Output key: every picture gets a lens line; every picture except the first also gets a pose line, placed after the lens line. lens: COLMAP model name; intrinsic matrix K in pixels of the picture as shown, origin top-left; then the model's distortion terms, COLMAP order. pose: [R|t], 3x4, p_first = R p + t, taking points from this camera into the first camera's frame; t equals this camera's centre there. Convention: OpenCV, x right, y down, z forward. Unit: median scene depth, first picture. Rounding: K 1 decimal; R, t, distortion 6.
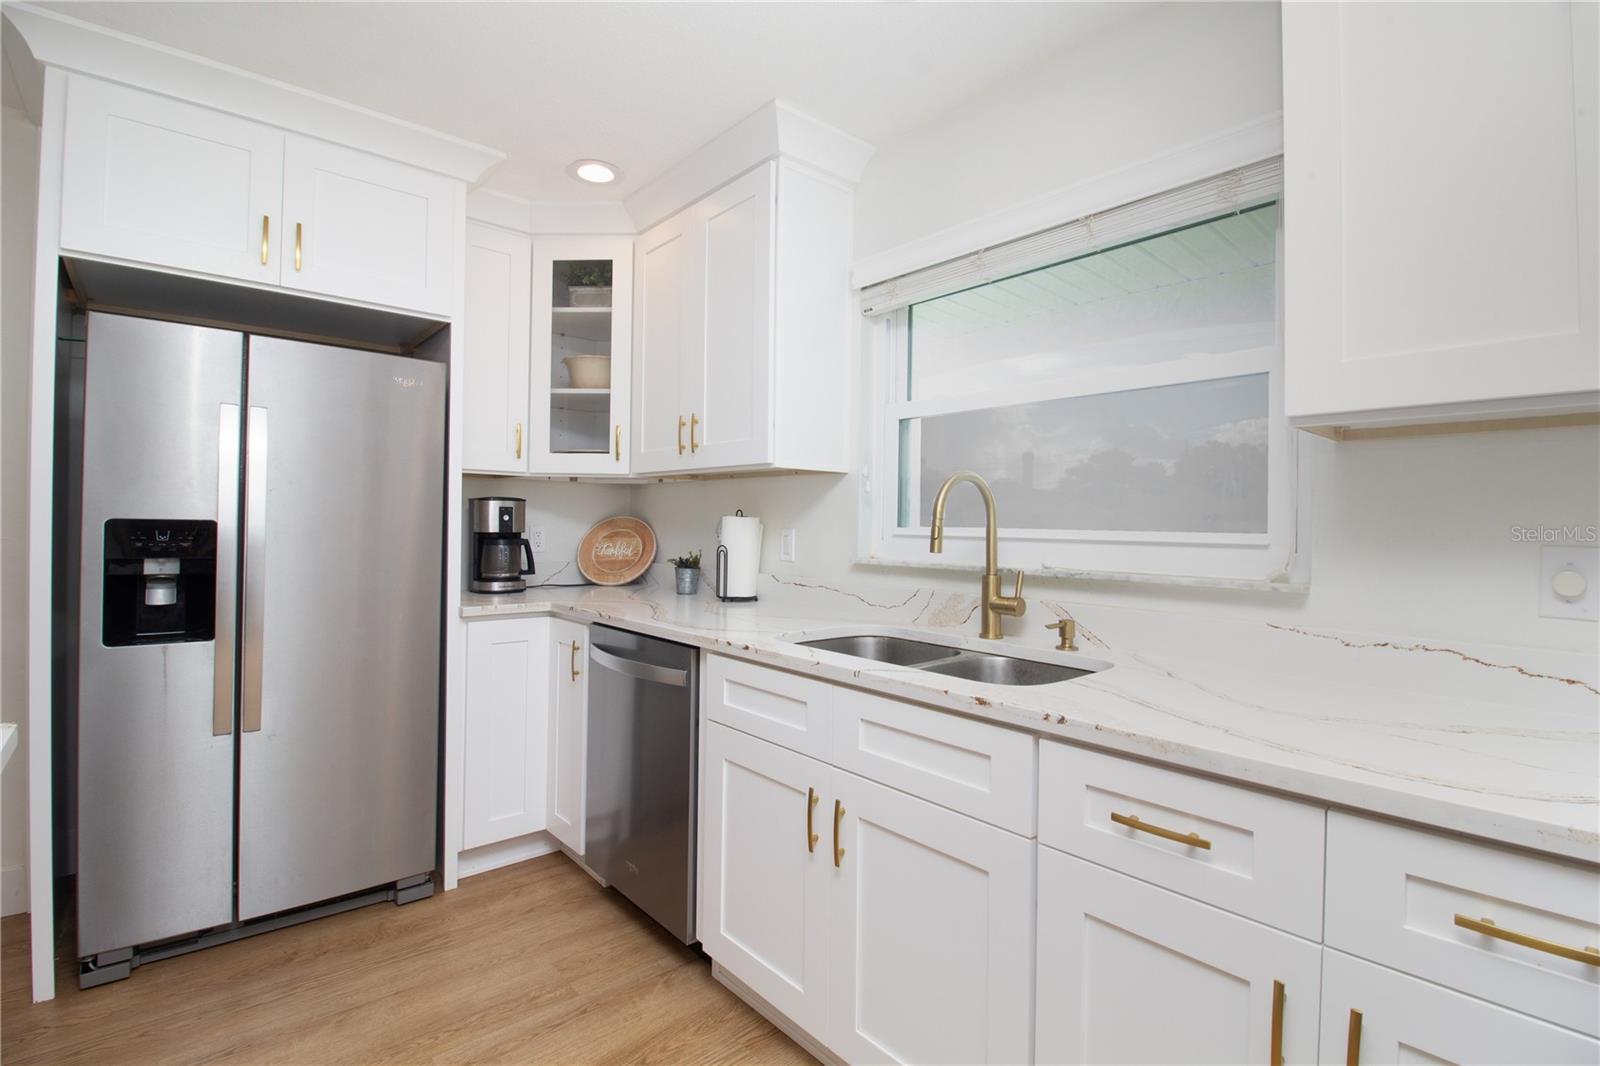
lens RADIAL K [[739.6, 0, 797.9], [0, 739.6, 528.9], [0, 0, 1]] dist [-0.002604, -0.000468]
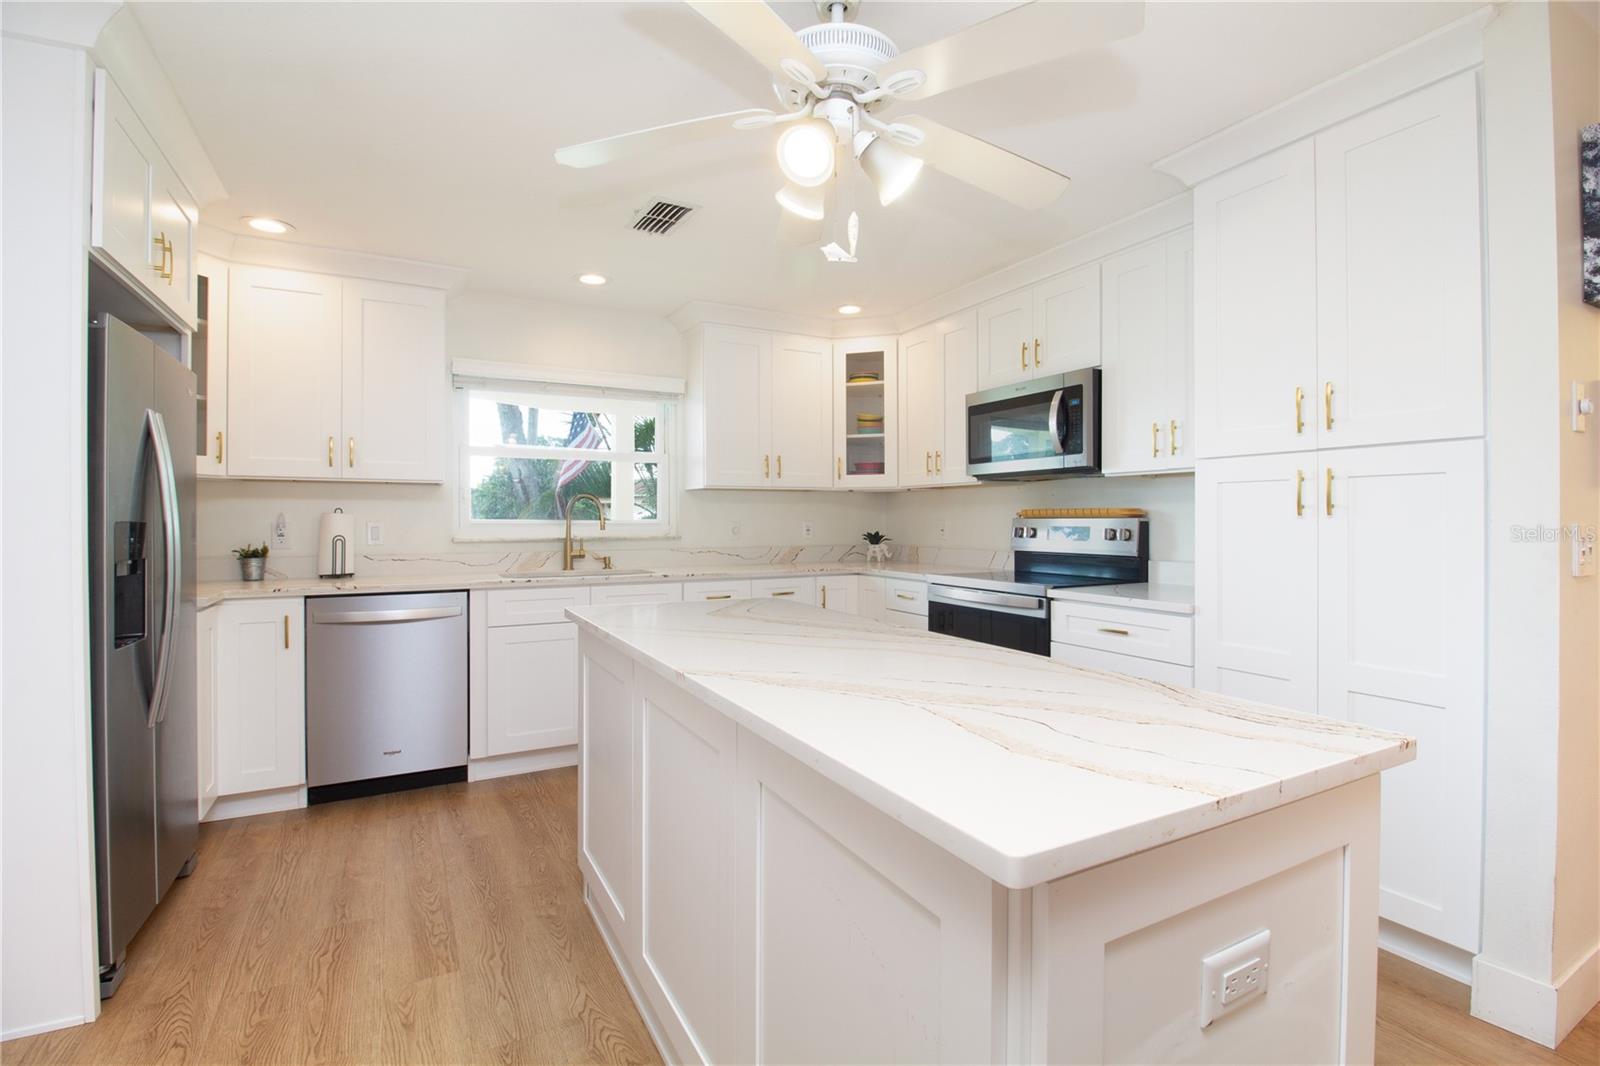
lens RADIAL K [[737.8, 0, 806.9], [0, 737.8, 518.3], [0, 0, 1]] dist [0.005714, -0.014835]
pose [[0.187194, -0.008369, 0.982287, -1.284459], [0.003811, 0.999962, 0.007793, -0.016027], [-0.982315, 0.002285, 0.187219, -0.079708]]
